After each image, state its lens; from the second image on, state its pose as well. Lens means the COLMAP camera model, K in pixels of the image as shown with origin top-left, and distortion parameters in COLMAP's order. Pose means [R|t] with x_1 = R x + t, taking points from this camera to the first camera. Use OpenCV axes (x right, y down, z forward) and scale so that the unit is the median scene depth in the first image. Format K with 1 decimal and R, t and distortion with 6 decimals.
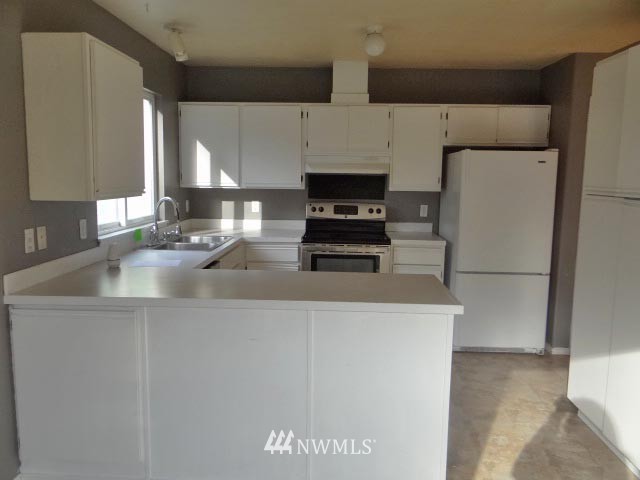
lens RADIAL K [[511.2, 0, 318.2], [0, 511.2, 240.1], [0, 0, 1]] dist [0.007725, 0.007887]
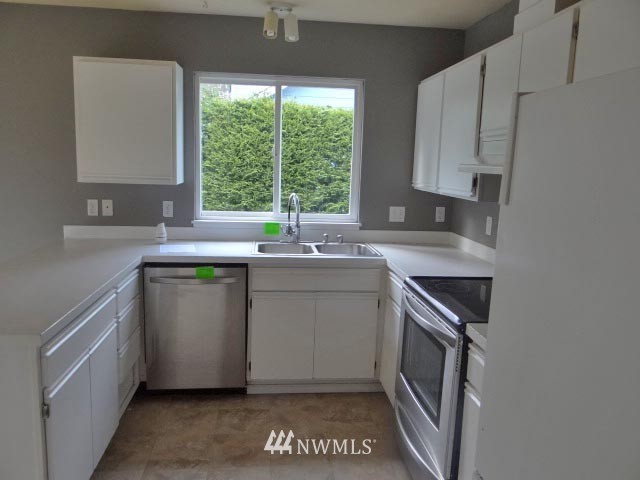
lens RADIAL K [[511.2, 0, 319.4], [0, 511.2, 239.2], [0, 0, 1]] dist [0.007725, 0.007887]
pose [[0.147361, 0.136471, -0.979623, 0.665726], [-0.157734, 0.981002, 0.112936, -0.121385], [0.976425, 0.137877, 0.166087, 0.959372]]
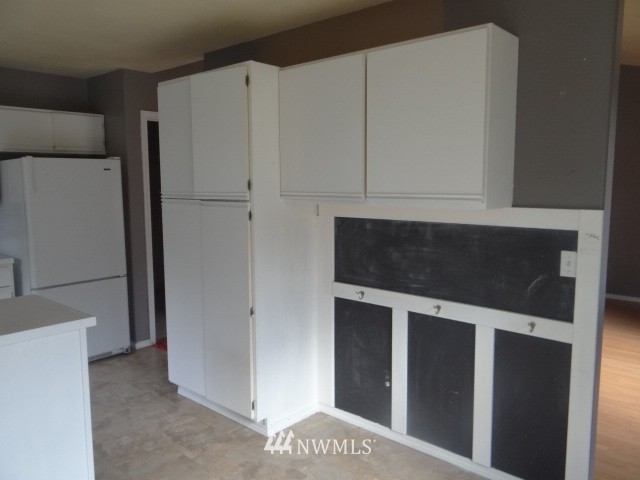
lens RADIAL K [[511.2, 0, 317.4], [0, 511.2, 240.5], [0, 0, 1]] dist [0.007725, 0.007887]
pose [[0.635199, -0.114157, 0.763865, -0.112221], [0.121339, 0.991485, 0.047274, -0.007691], [-0.762757, 0.062658, 0.643642, 0.015549]]
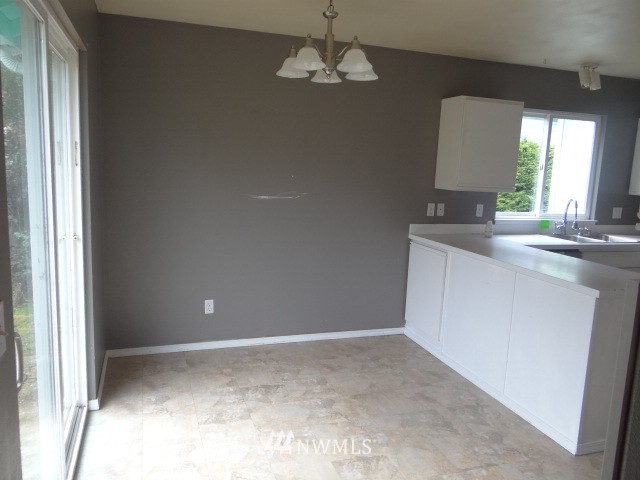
lens RADIAL K [[511.2, 0, 316.3], [0, 511.2, 239.7], [0, 0, 1]] dist [0.007725, 0.007887]
pose [[0.362539, 0.142874, -0.920952, 0.694417], [-0.163846, 0.982559, 0.087932, 0.008872], [0.917453, 0.119015, 0.379626, -0.051309]]
